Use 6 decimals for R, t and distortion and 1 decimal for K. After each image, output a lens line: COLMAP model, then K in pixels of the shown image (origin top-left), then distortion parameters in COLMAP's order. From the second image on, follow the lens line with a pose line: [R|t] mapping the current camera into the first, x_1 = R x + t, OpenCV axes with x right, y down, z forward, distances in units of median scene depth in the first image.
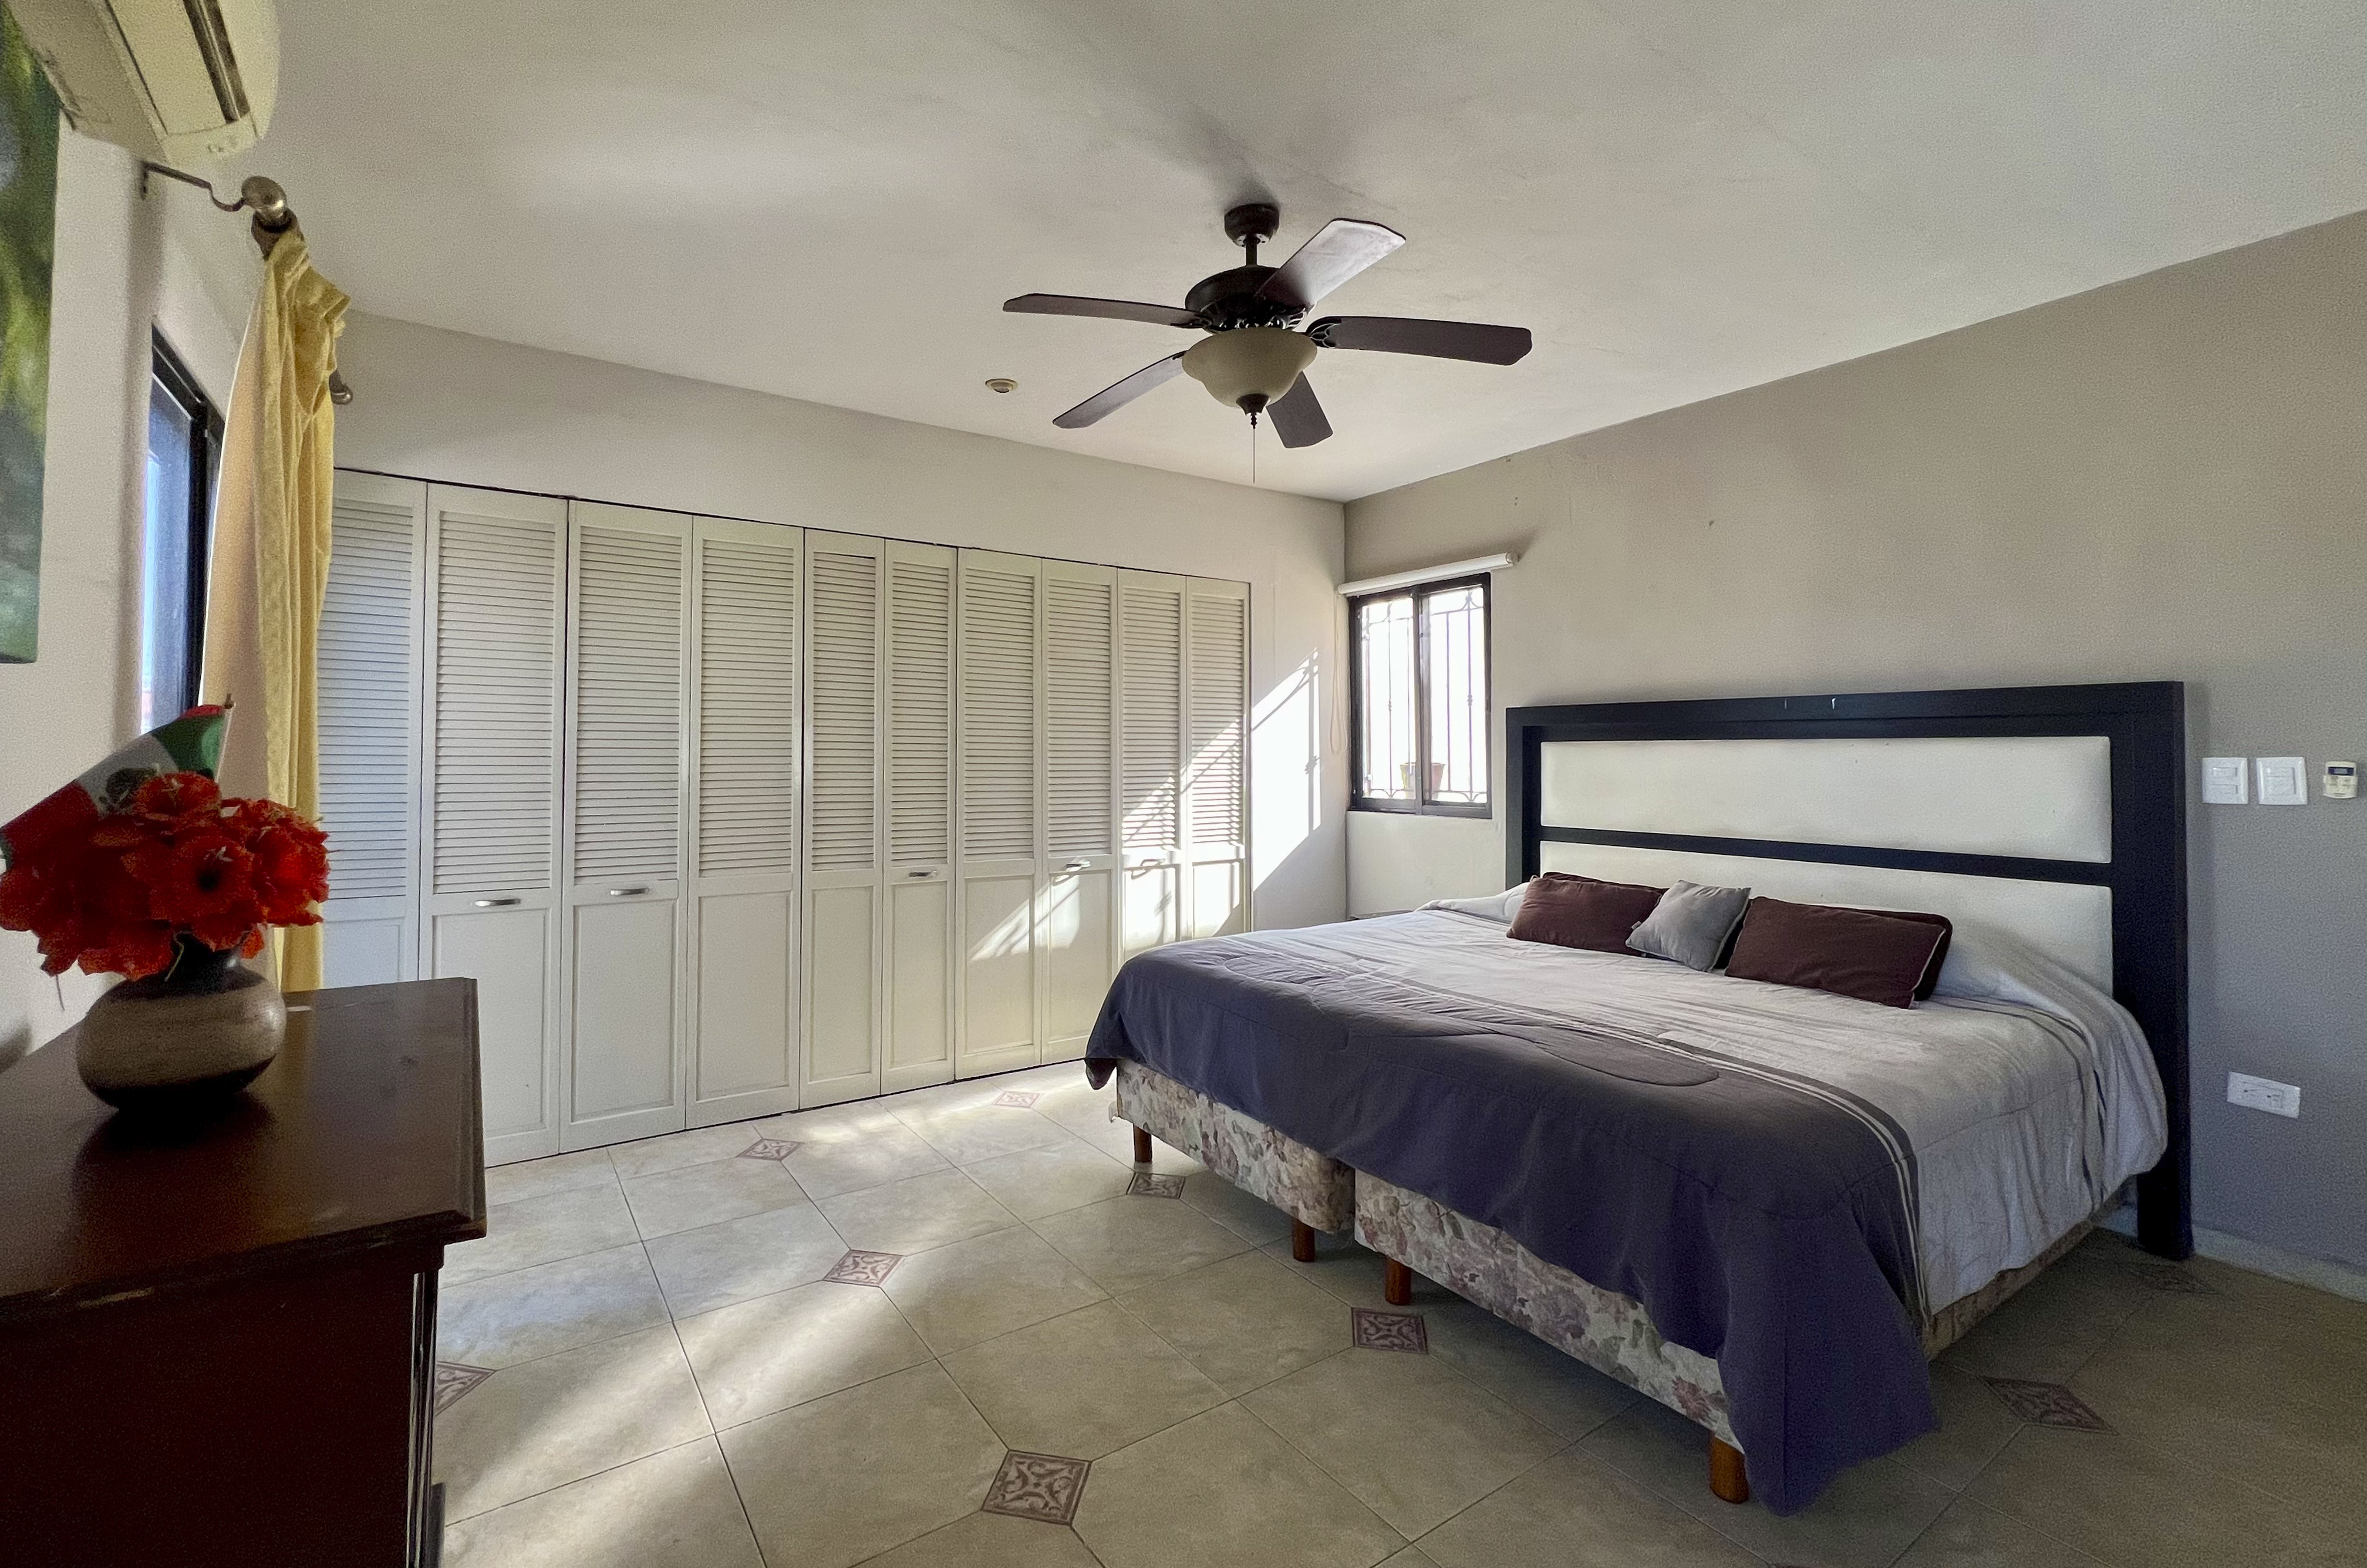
lens RADIAL K [[1056.4, 0, 1181.7], [0, 1056.4, 730.2], [0, 0, 1]] dist [0.000645, -0.000007]
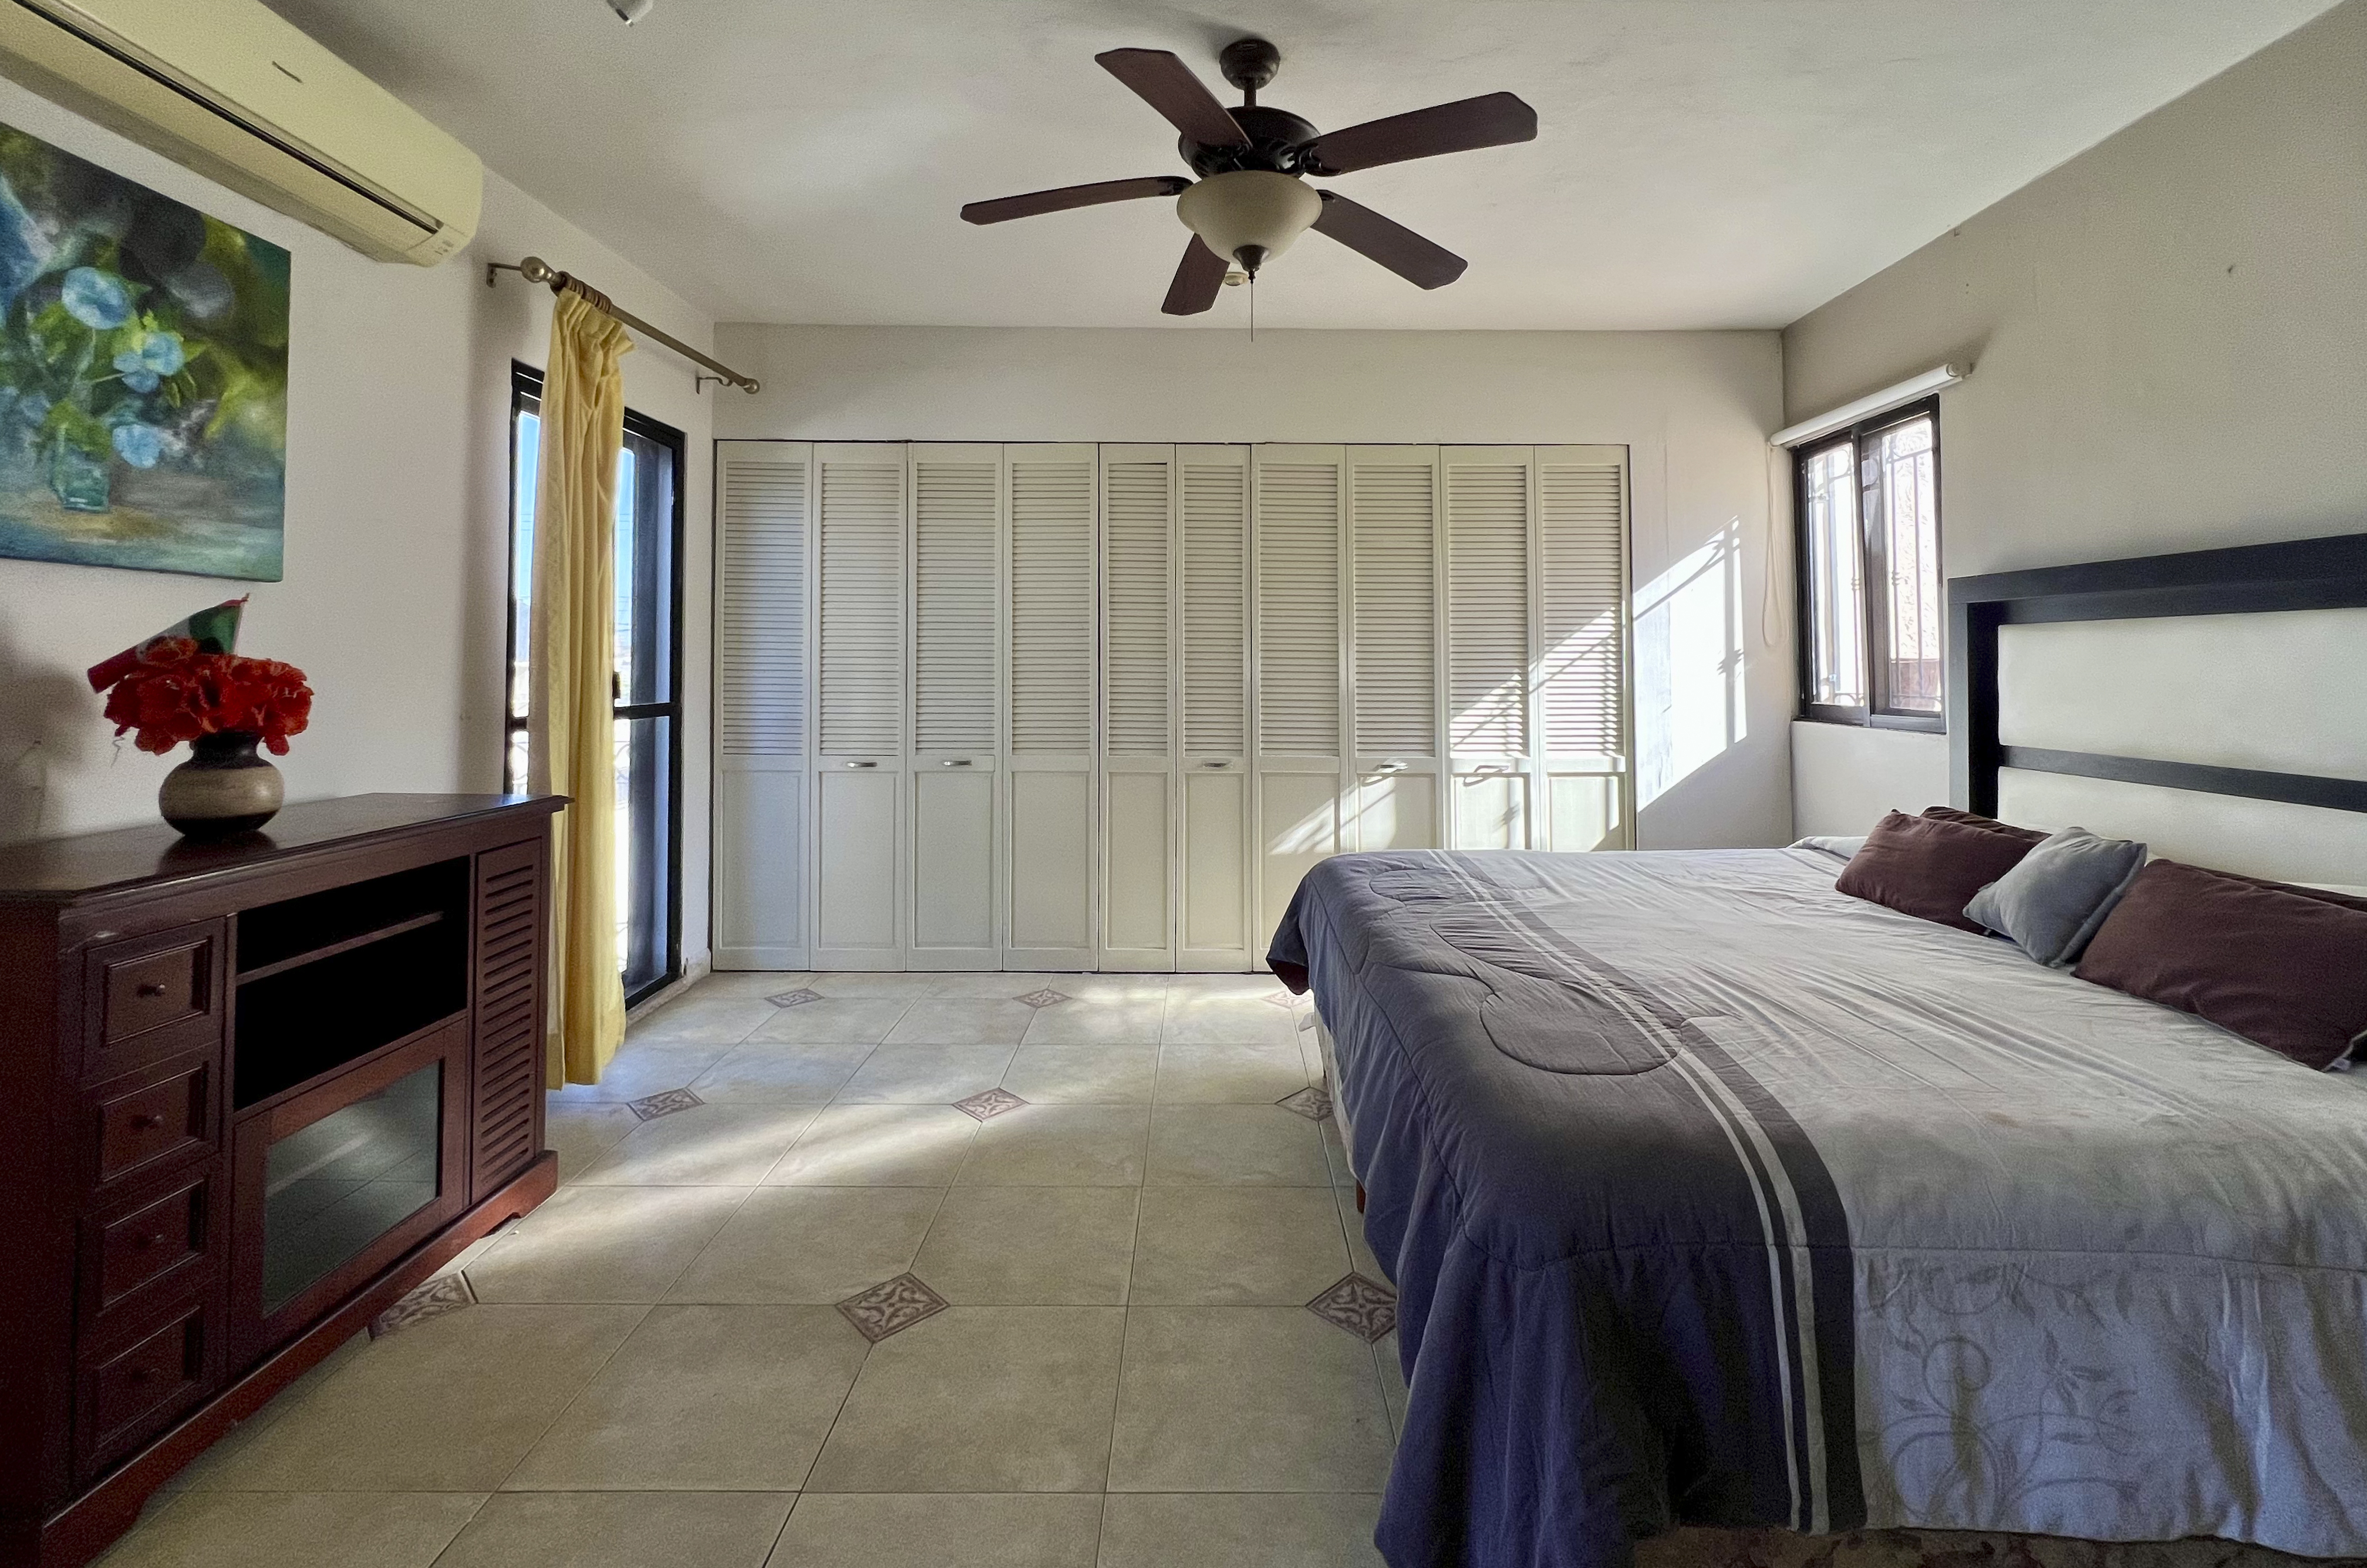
lens RADIAL K [[1089.2, 0, 1190.1], [0, 1089.2, 631.3], [0, 0, 1]] dist [-0.000978, -0.000200]
pose [[0.824205, -0.017080, -0.566034, 0.311600], [0.013814, 0.999854, -0.010055, 0.015128], [0.566123, 0.000469, 0.824320, 0.102696]]
